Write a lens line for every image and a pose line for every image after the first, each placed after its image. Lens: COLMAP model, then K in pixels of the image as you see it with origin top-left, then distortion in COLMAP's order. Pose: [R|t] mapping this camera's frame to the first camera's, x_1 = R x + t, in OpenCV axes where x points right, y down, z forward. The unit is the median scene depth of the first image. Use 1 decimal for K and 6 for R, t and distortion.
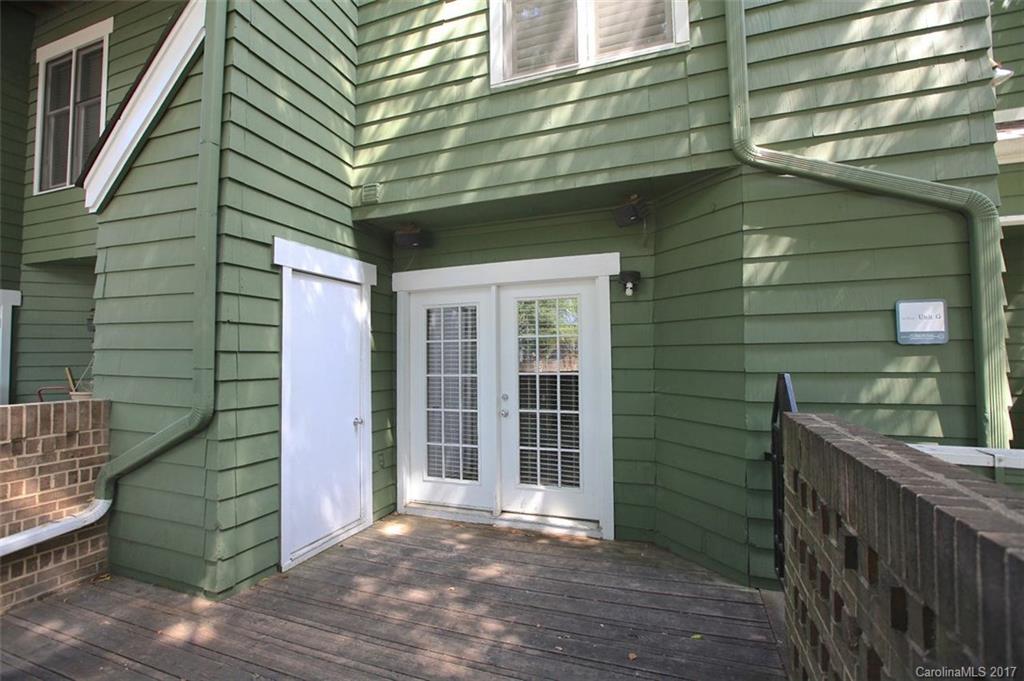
lens RADIAL K [[464.6, 0, 510.6], [0, 464.6, 336.0], [0, 0, 1]] dist [-0.033886, 0.003717]
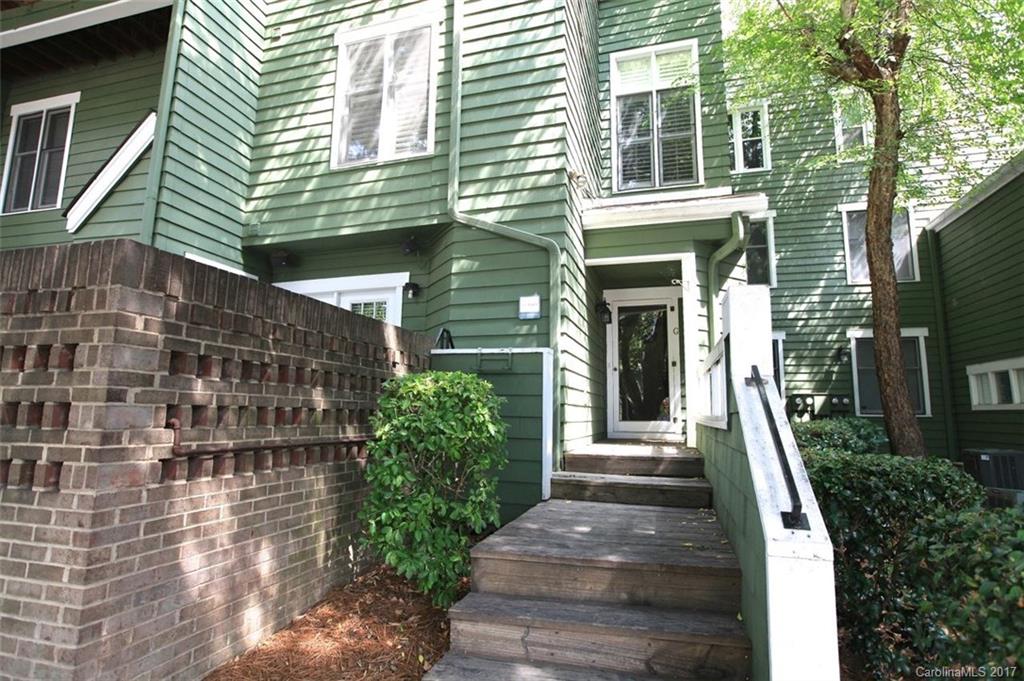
lens RADIAL K [[546.3, 0, 508.3], [0, 546.3, 331.4], [0, 0, 1]] dist [-0.016630, 0.003136]
pose [[0.998510, 0.031999, 0.044200, 0.561058], [-0.026548, 0.992561, -0.118820, 0.263563], [-0.047674, 0.117469, 0.991932, -0.947383]]
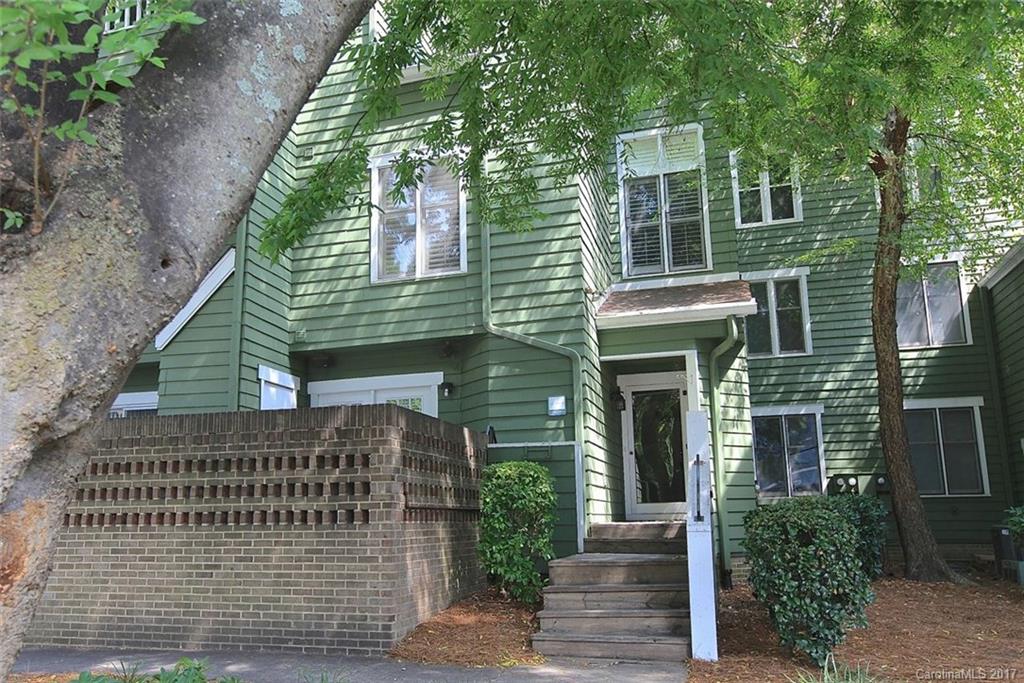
lens RADIAL K [[878.2, 0, 450.6], [0, 878.2, 363.2], [0, 0, 1]] dist [0.002180, 0.027527]
pose [[0.999579, 0.004717, 0.028615, 0.191091], [-0.000427, 0.988973, -0.148096, 0.320254], [-0.028998, 0.148021, 0.988559, -2.619074]]
